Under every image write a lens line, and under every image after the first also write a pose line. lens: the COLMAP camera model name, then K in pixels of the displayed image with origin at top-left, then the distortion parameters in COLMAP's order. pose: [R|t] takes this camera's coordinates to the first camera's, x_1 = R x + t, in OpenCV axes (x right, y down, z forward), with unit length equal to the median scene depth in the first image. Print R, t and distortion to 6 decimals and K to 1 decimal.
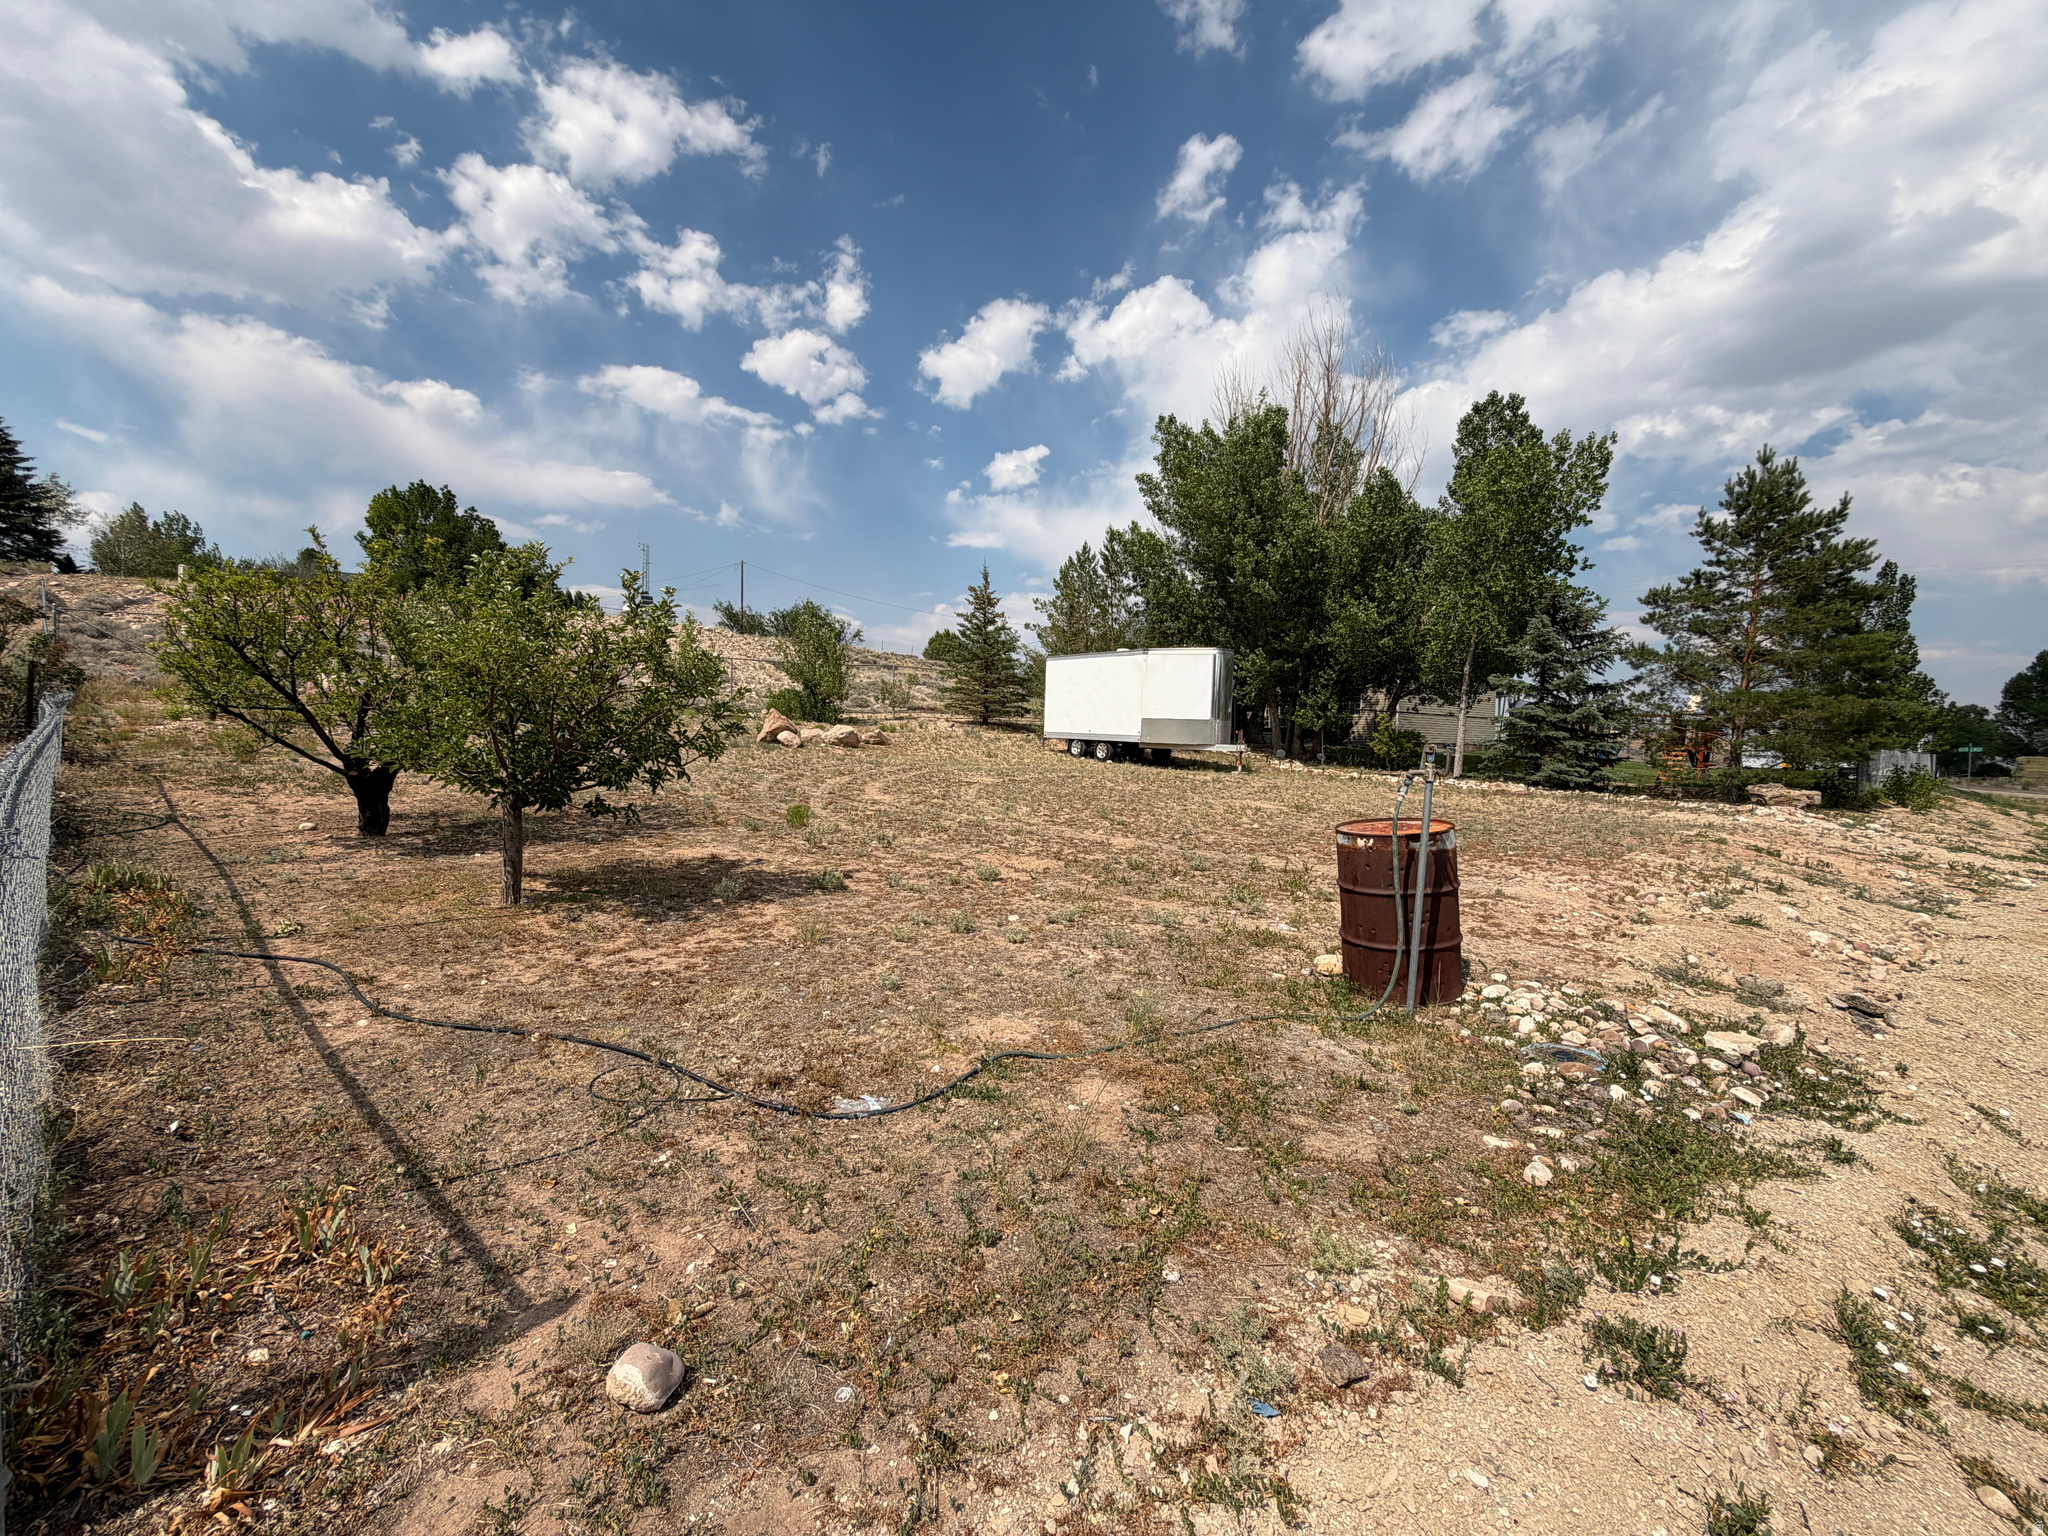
lens RADIAL K [[925.5, 0, 1024.0], [0, 925.5, 768.0], [0, 0, 1]] dist [0.015321, 0.000686]
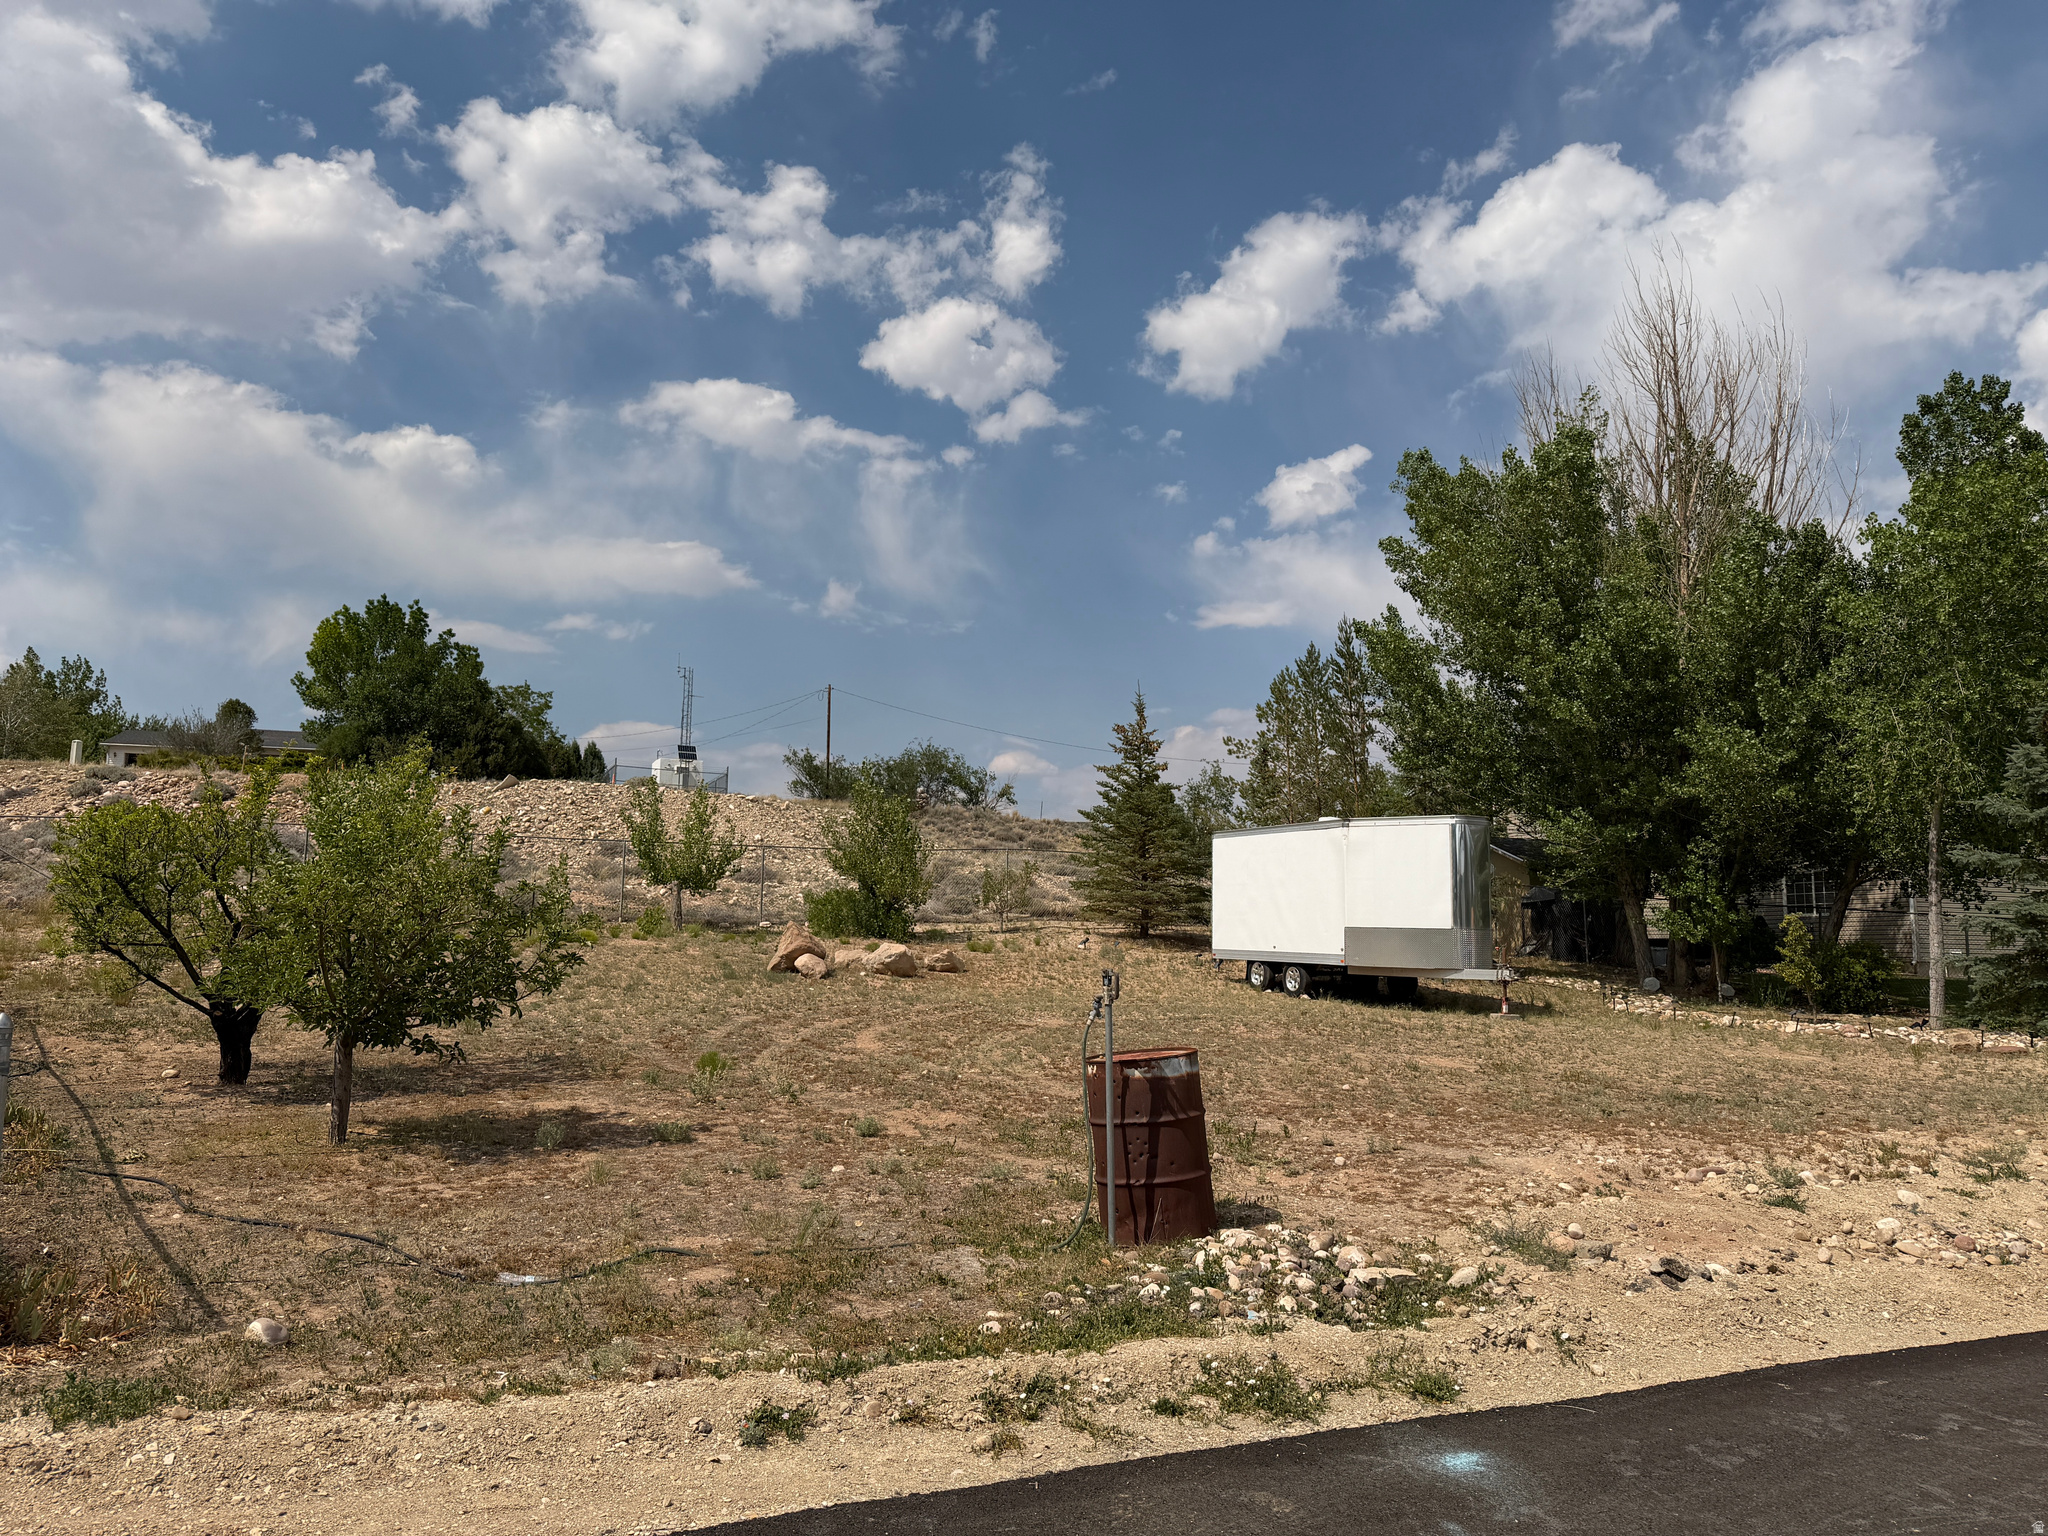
lens RADIAL K [[1706.3, 0, 1024.0], [0, 1706.3, 768.0], [0, 0, 1]] dist [0.086557, -0.119850]
pose [[0.975458, -0.034546, -0.217460, 0.134655], [0.003324, 0.989813, -0.142334, 0.003505], [0.220161, 0.138118, 0.965636, -0.155197]]
